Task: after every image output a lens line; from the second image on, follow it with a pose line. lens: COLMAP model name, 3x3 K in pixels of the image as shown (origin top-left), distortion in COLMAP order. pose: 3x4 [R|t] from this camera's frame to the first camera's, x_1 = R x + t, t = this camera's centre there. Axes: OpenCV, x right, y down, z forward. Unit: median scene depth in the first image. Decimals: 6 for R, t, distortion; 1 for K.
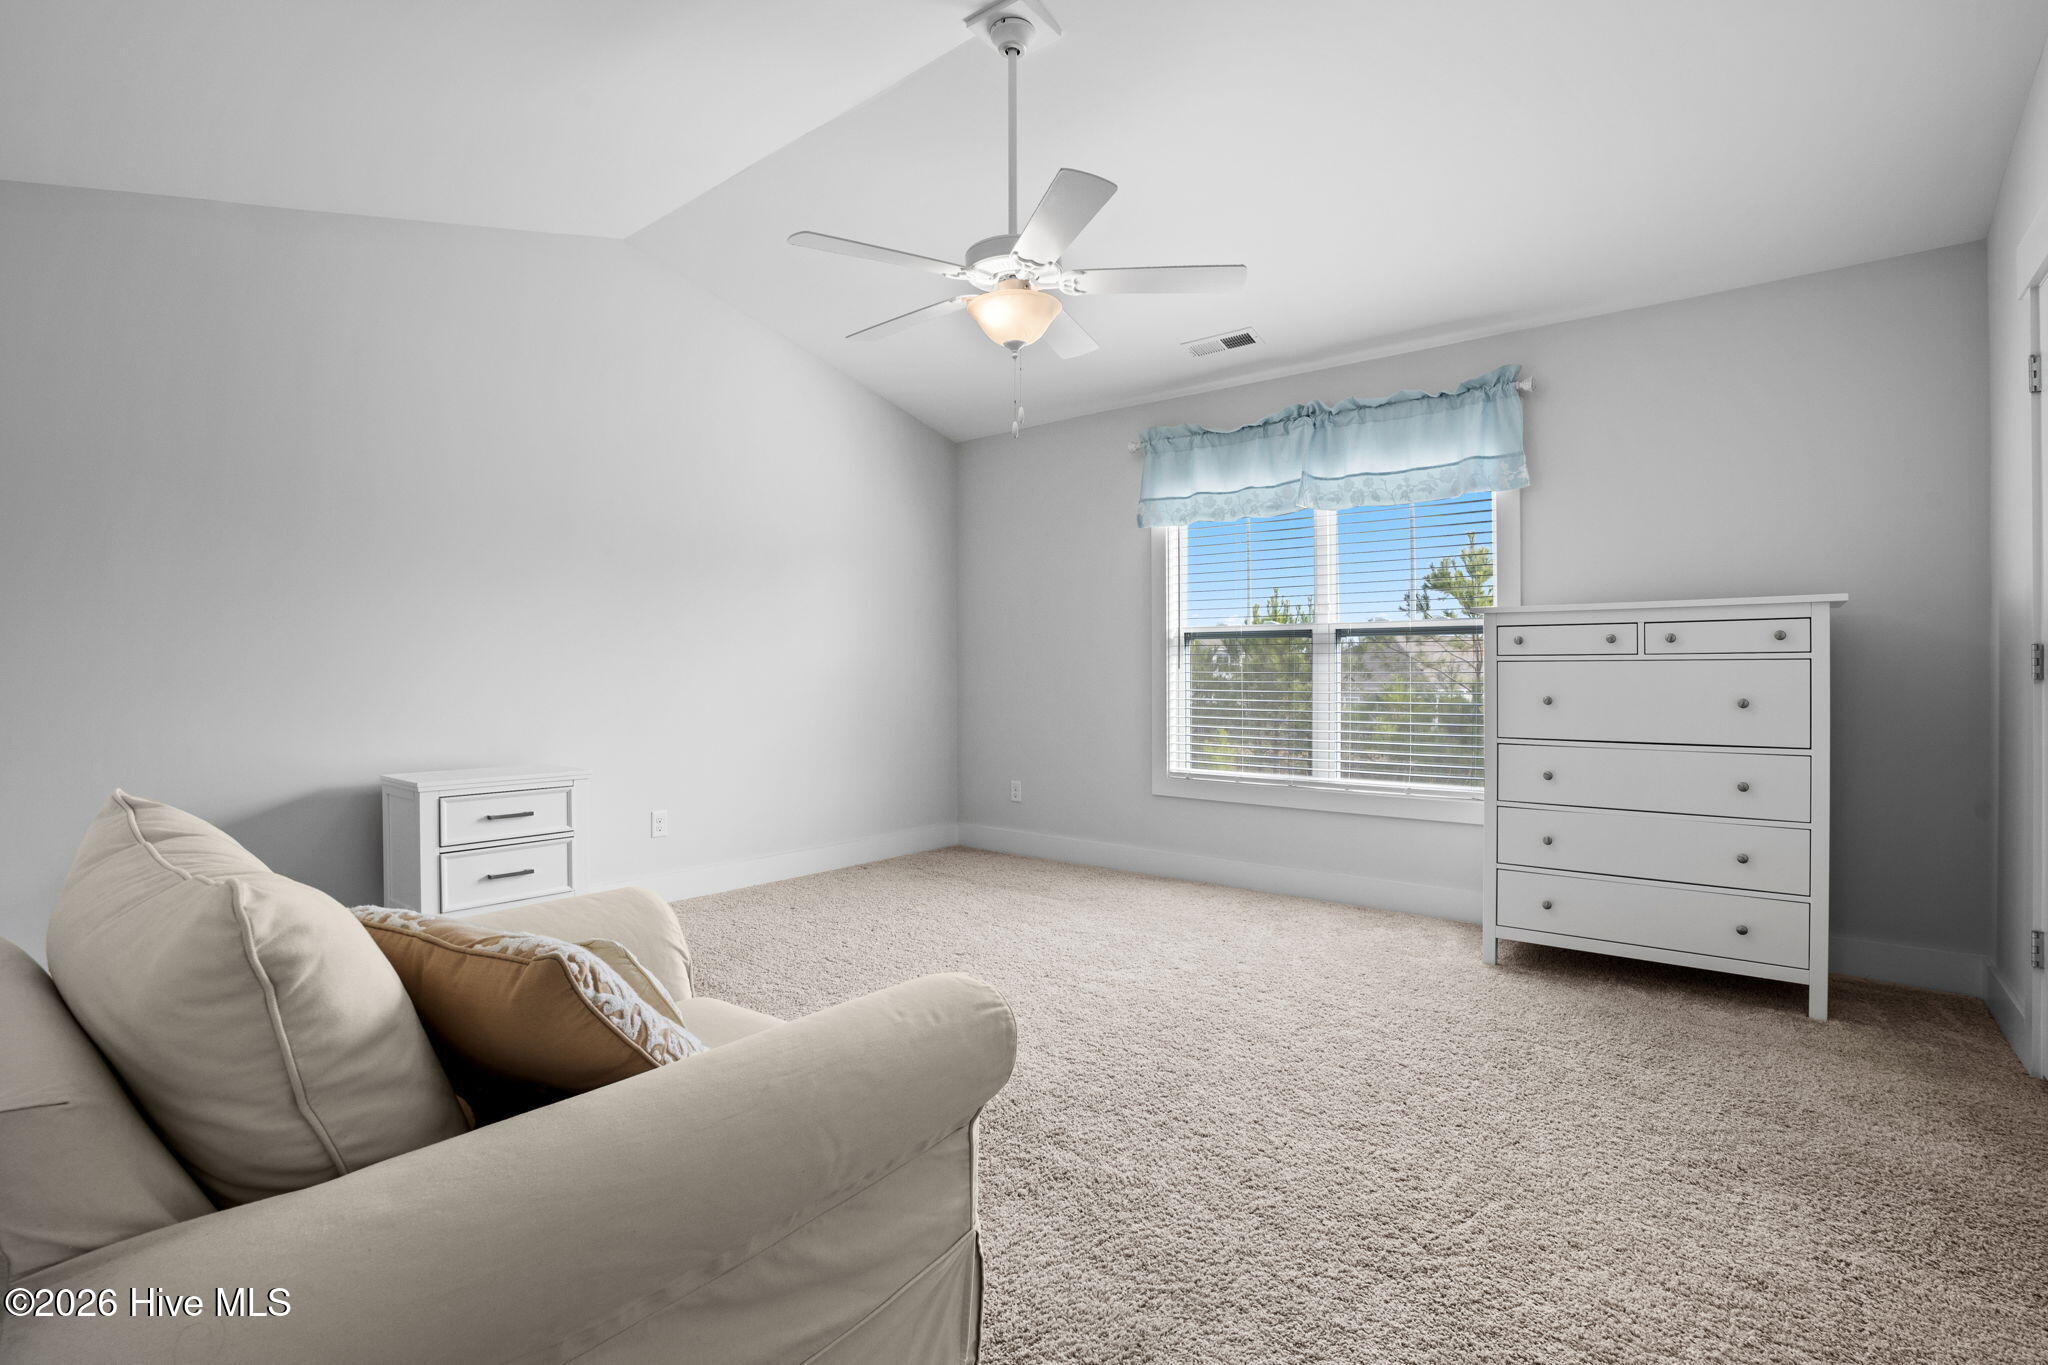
lens RADIAL K [[963.5, 0, 1021.8], [0, 963.5, 671.3], [0, 0, 1]] dist [-0.058923, 0.022364]
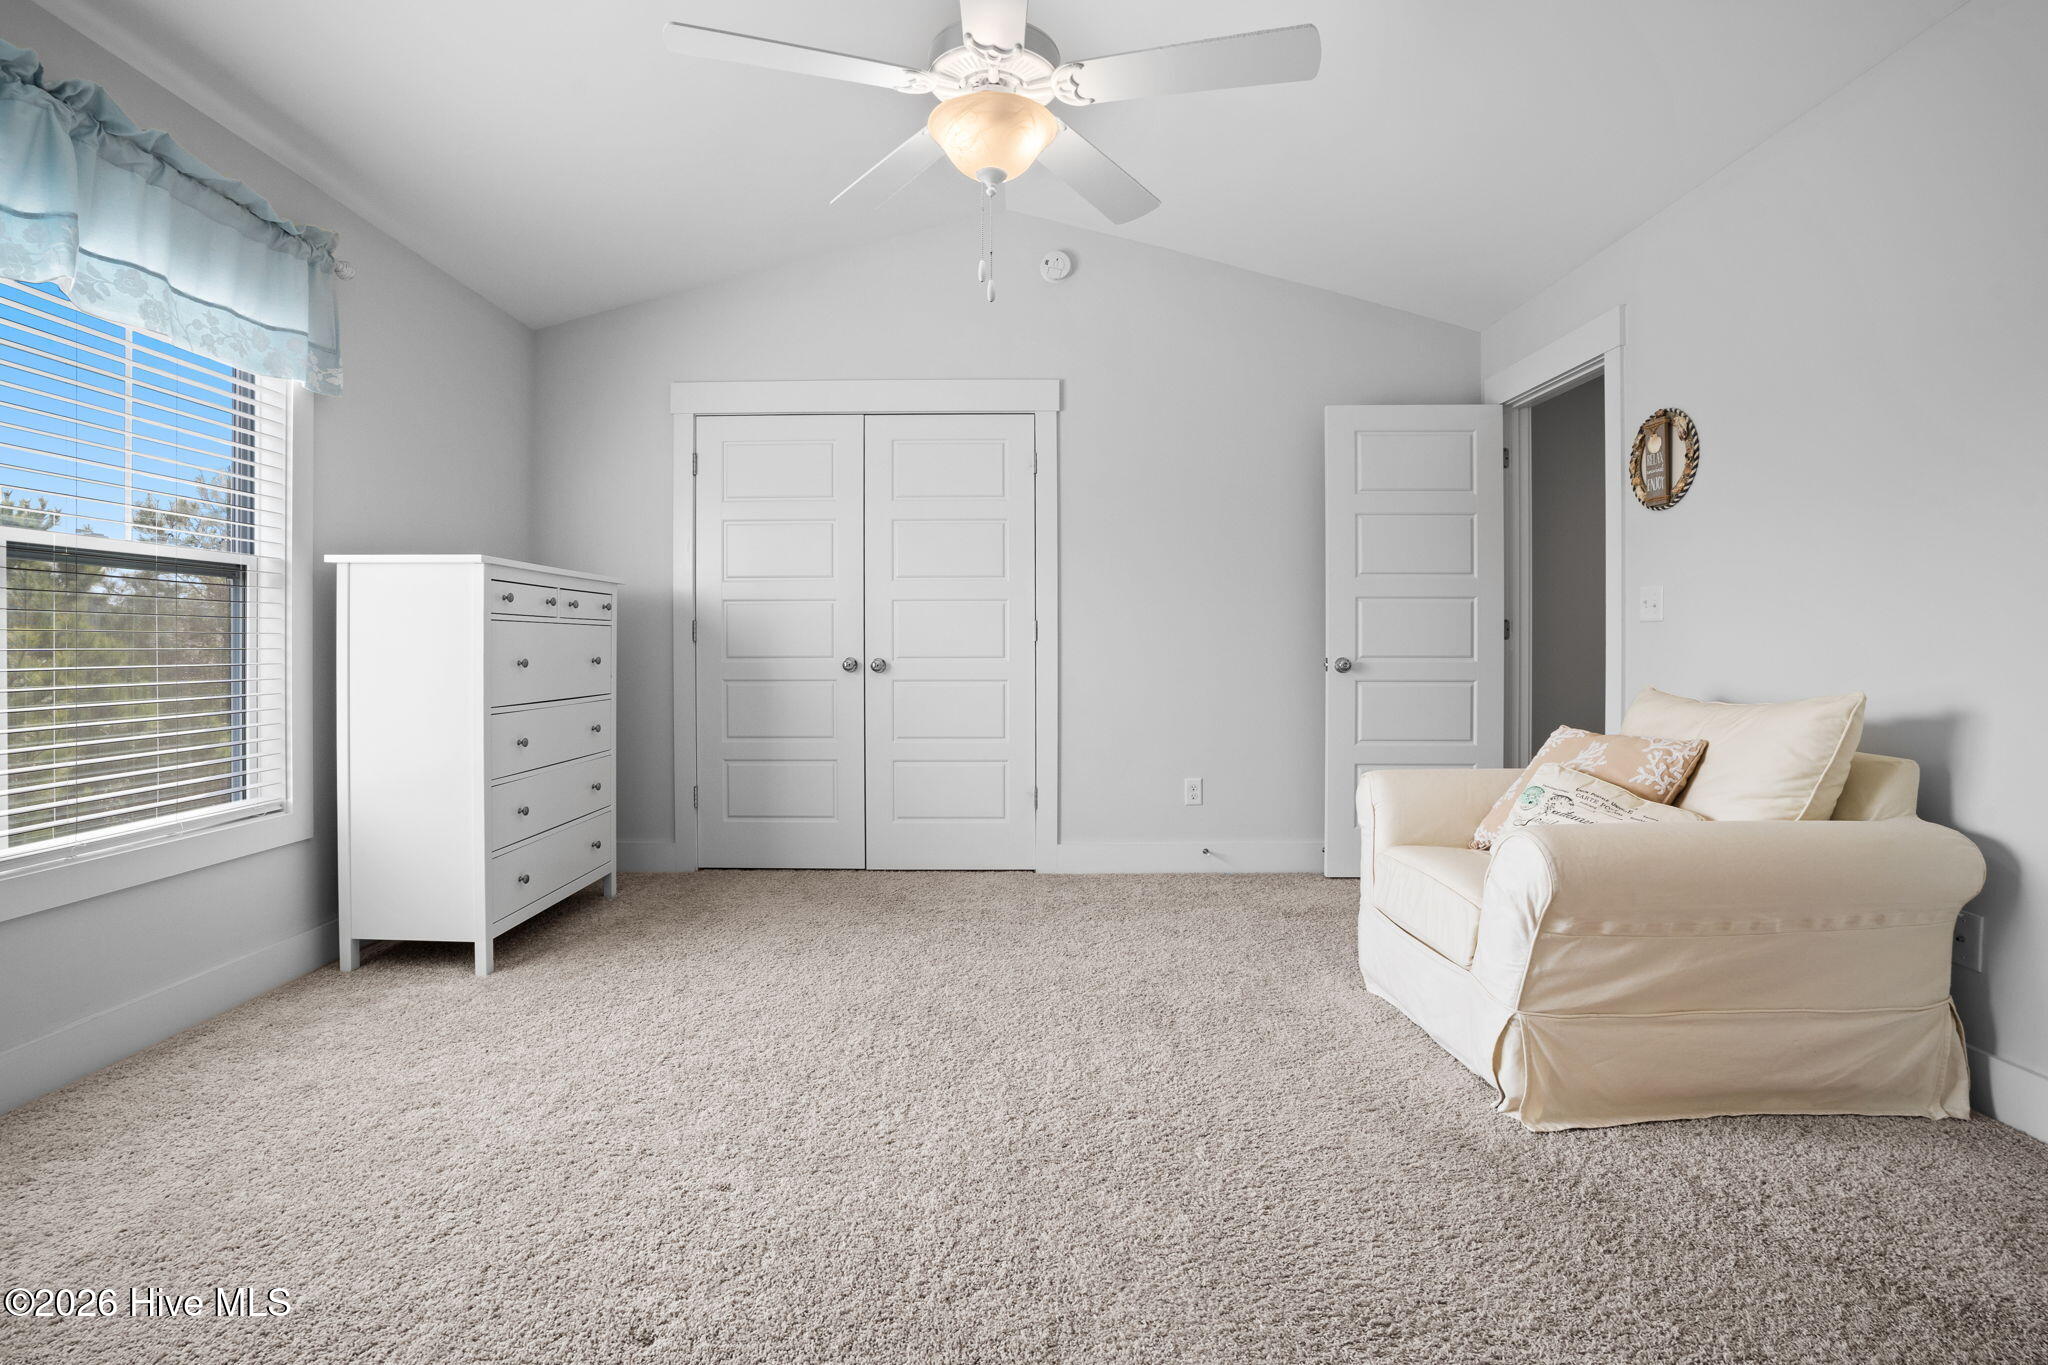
lens RADIAL K [[966.4, 0, 1020.1], [0, 966.4, 648.9], [0, 0, 1]] dist [-0.065403, 0.023385]
pose [[-0.664998, -0.005019, 0.746828, -0.403580], [0.006746, 0.999896, 0.012726, 0.005317], [-0.746815, 0.013500, -0.664895, 1.053274]]
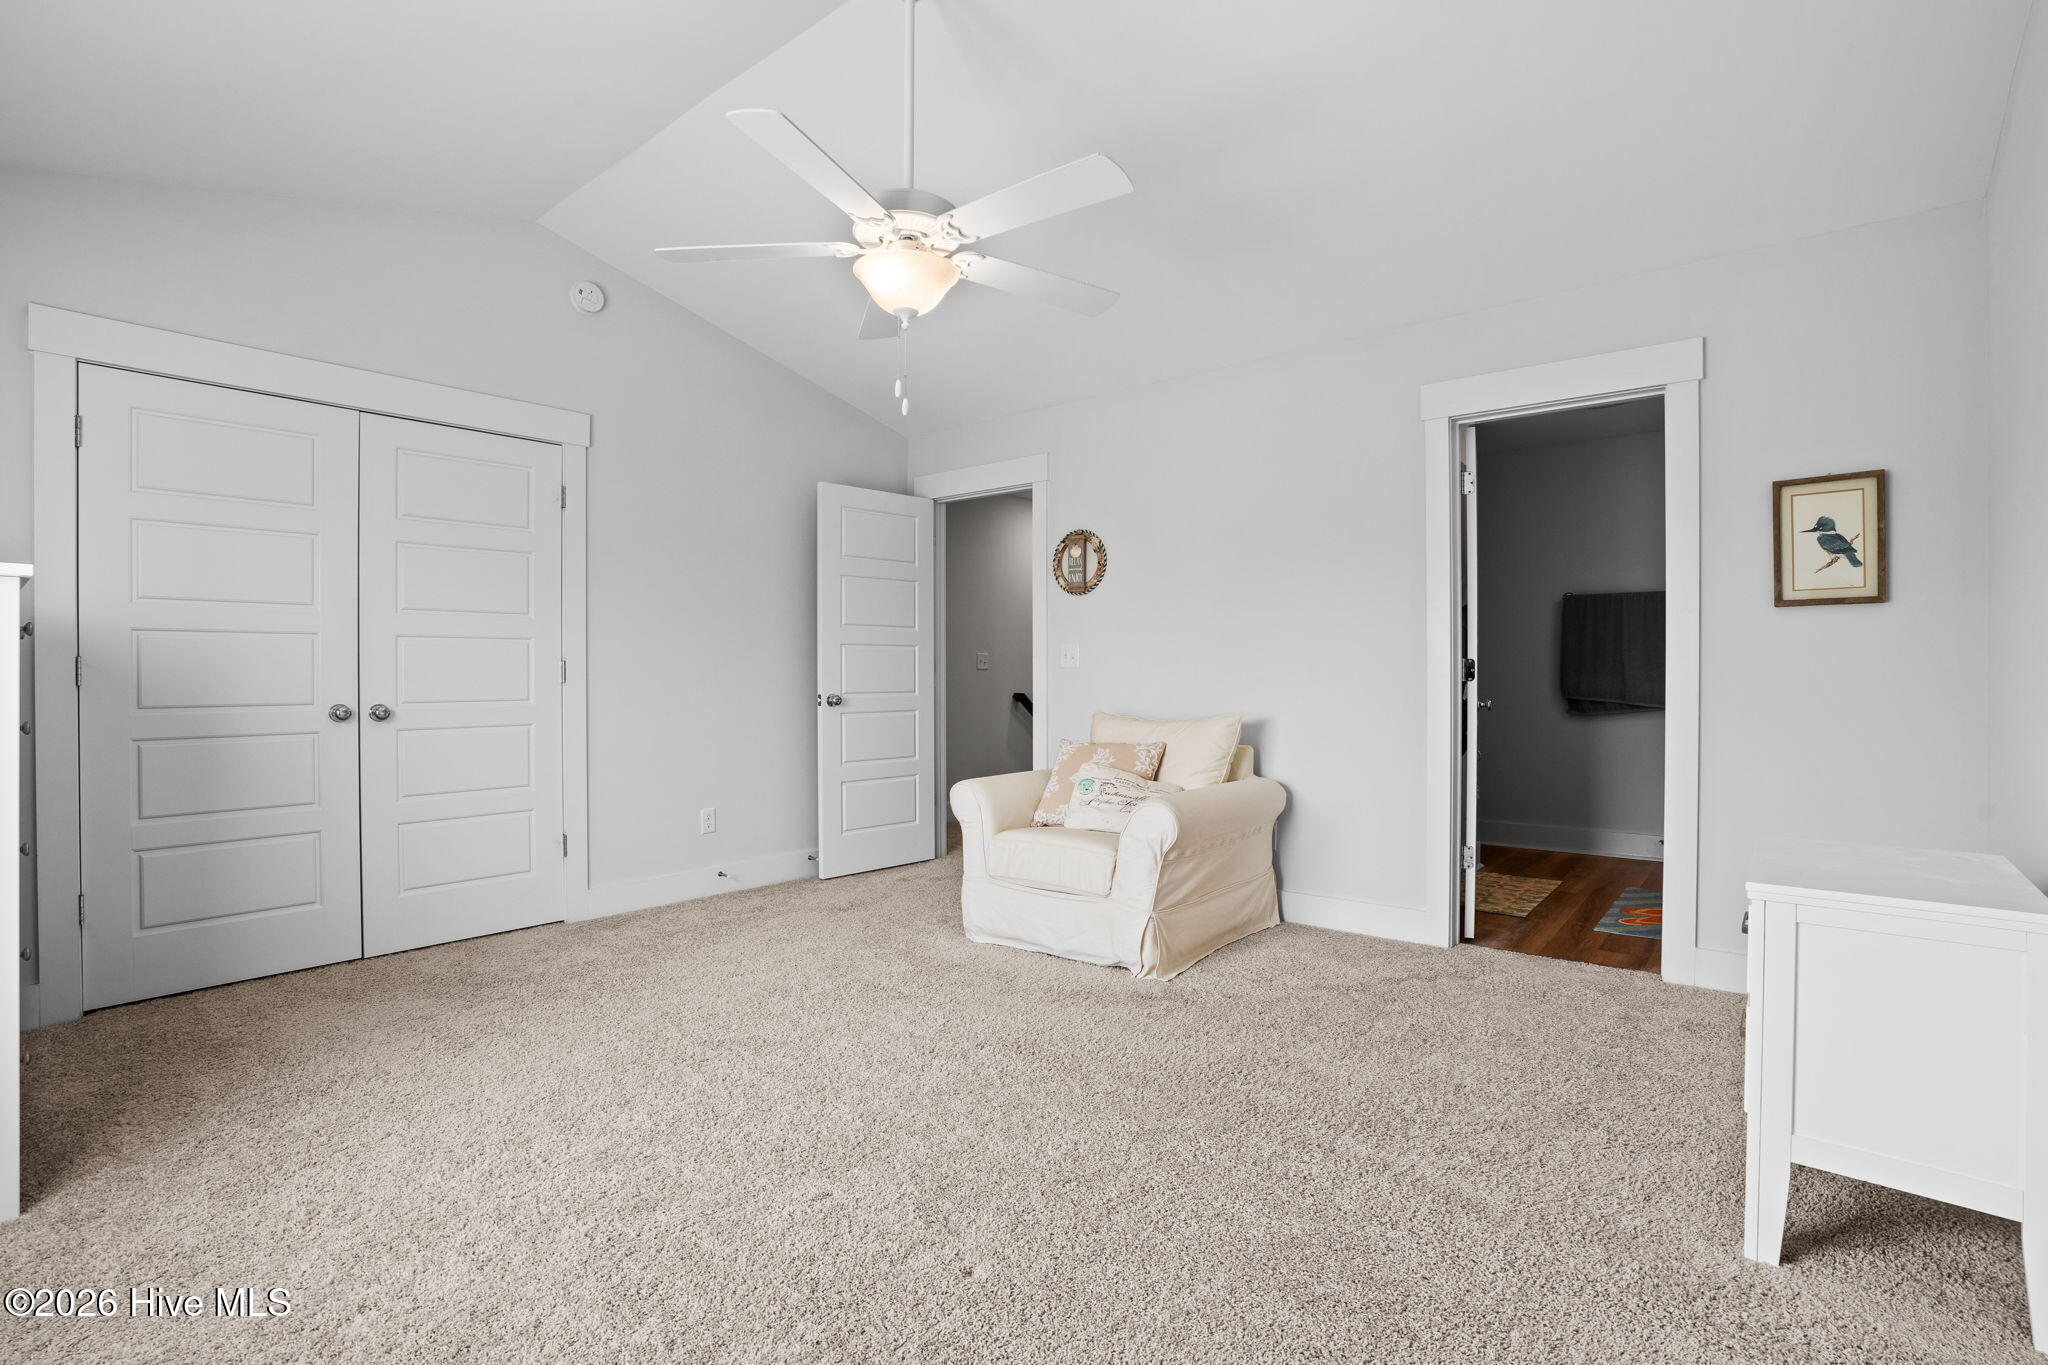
lens RADIAL K [[963.5, 0, 1021.8], [0, 963.5, 671.3], [0, 0, 1]] dist [-0.058923, 0.022364]
pose [[-0.999695, -0.001417, -0.024659, -0.071037], [-0.001689, 0.999938, 0.010999, -0.013242], [0.024642, 0.011037, -0.999635, 1.356624]]
